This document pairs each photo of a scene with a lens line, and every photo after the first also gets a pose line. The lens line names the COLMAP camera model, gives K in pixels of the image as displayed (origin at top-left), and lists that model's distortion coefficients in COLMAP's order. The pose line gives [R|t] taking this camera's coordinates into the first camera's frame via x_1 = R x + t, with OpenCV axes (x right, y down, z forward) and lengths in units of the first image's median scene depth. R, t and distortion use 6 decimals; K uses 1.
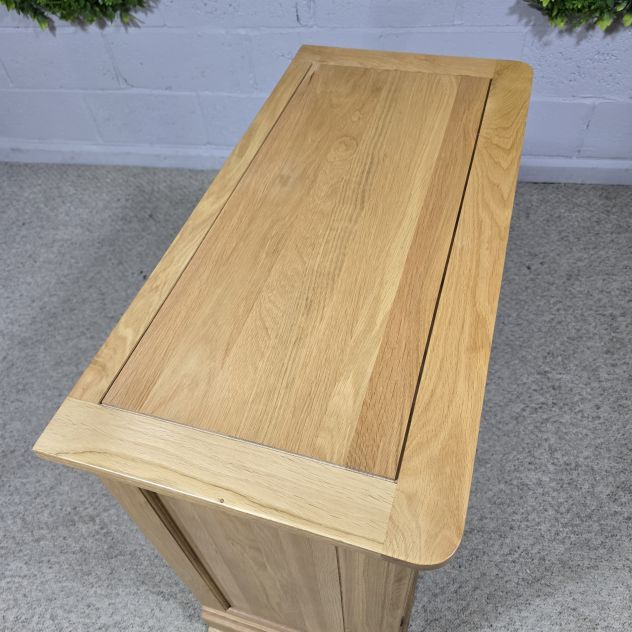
lens RADIAL K [[569.6, 0, 314.0], [0, 569.6, 323.2], [0, 0, 1]] dist [0.041373, -0.050272]
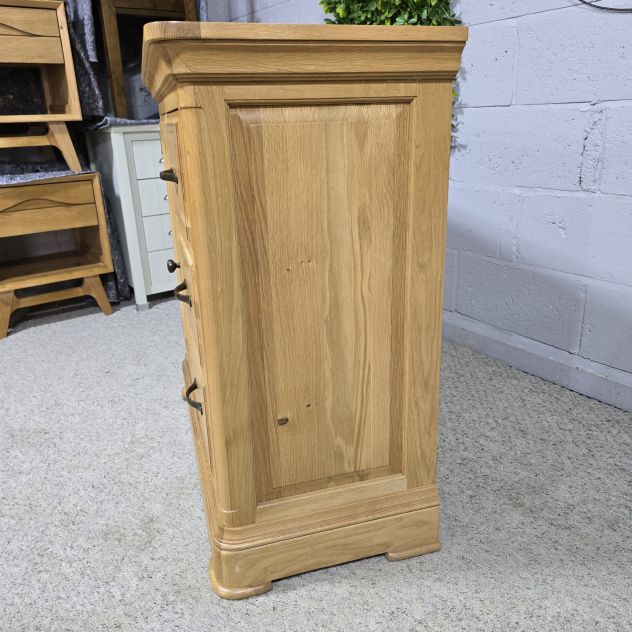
lens RADIAL K [[566.0, 0, 316.0], [0, 566.0, 316.0], [0, 0, 1]] dist [0.049562, -0.056631]
pose [[0.685163, 0.282479, -0.671385, 0.314909], [-0.575110, 0.775441, -0.260653, 0.053866], [0.446990, 0.564710, 0.693760, 0.362551]]
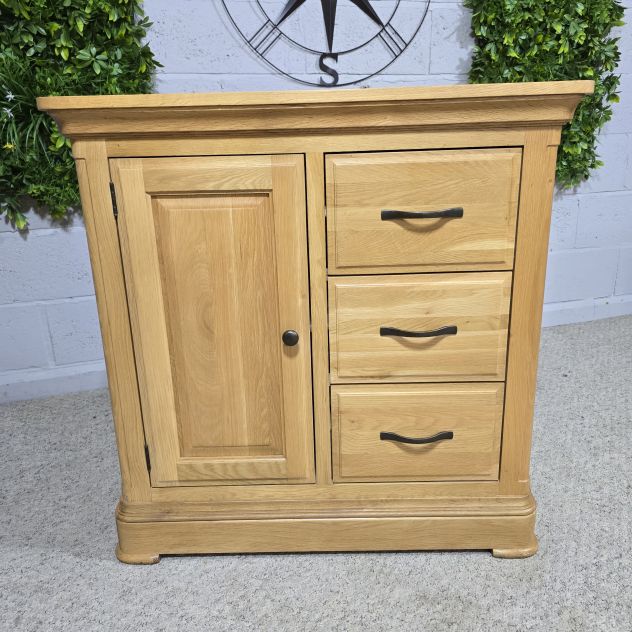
lens RADIAL K [[570.7, 0, 321.4], [0, 570.7, 314.1], [0, 0, 1]] dist [0.045868, -0.059629]
pose [[0.894163, -0.085507, 0.439501, -0.479795], [0.322172, 0.804533, -0.498932, 0.194760], [-0.310930, 0.587721, 0.746931, 0.287225]]
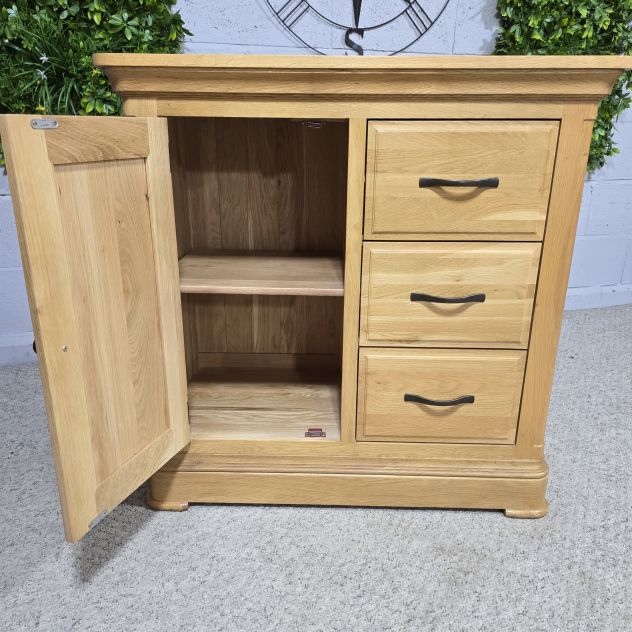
lens RADIAL K [[569.6, 0, 314.0], [0, 569.6, 323.2], [0, 0, 1]] dist [0.041373, -0.050272]
pose [[0.897738, -0.068397, 0.435187, -0.527153], [0.290513, 0.834539, -0.468131, 0.213866], [-0.331162, 0.546687, 0.769068, 0.297699]]
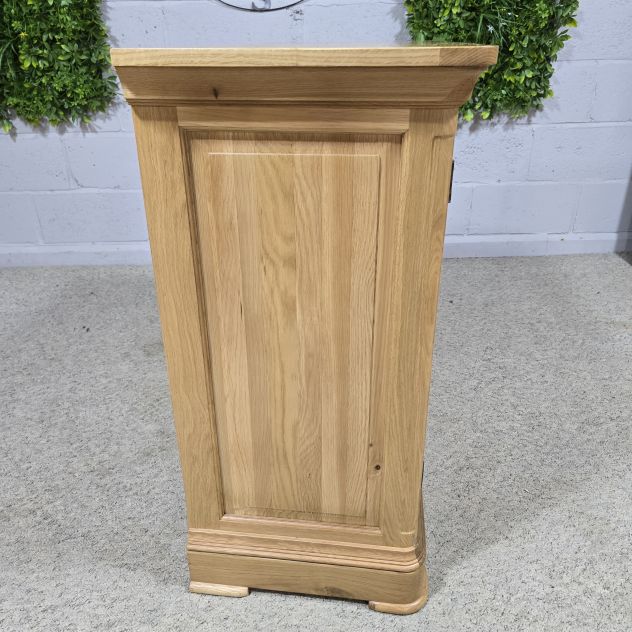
lens RADIAL K [[566.0, 0, 316.0], [0, 566.0, 316.0], [0, 0, 1]] dist [0.049562, -0.056631]
pose [[0.981170, -0.029278, 0.190916, -0.102879], [0.107758, 0.903291, -0.415274, 0.368539], [-0.160295, 0.428027, 0.889437, 0.056784]]
